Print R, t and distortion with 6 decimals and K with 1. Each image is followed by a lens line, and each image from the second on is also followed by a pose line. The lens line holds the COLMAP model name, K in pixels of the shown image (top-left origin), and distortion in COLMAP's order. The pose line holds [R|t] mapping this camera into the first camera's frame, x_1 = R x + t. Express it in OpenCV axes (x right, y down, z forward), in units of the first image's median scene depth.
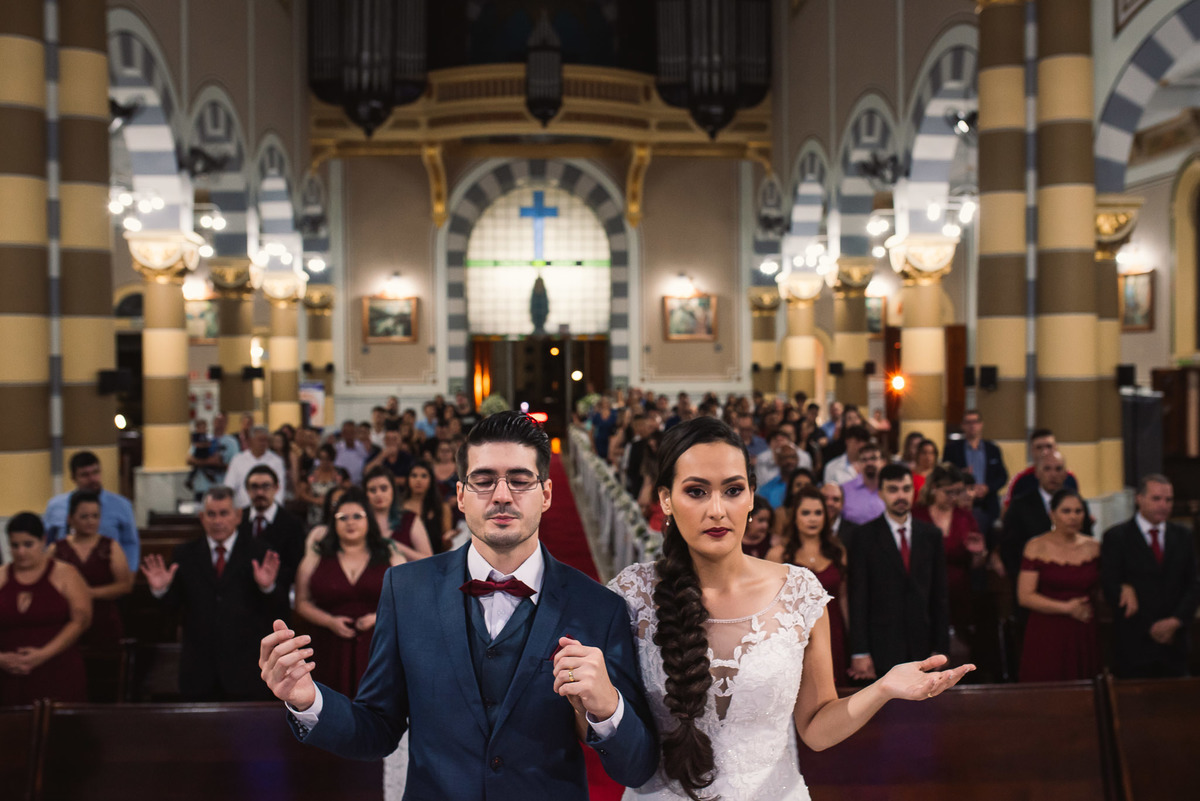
lens RADIAL K [[1209.8, 0, 600.0], [0, 1209.8, 400.5], [0, 0, 1]] dist [-0.064228, 0.031226]
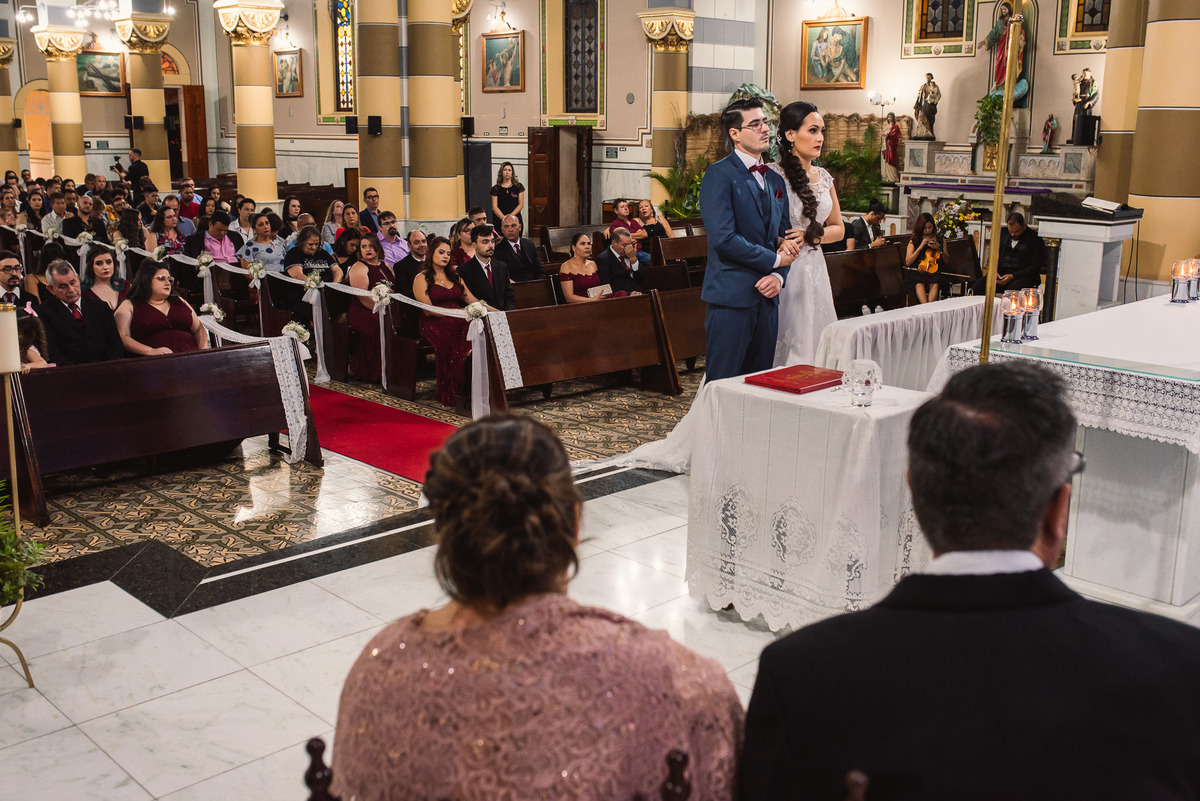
lens RADIAL K [[1209.8, 0, 600.0], [0, 1209.8, 400.5], [0, 0, 1]] dist [-0.064228, 0.031226]
pose [[0.753874, -0.127377, 0.644553, -0.202874], [0.004289, 0.981960, 0.189040, 0.015895], [-0.657005, -0.139748, 0.740821, -0.068138]]
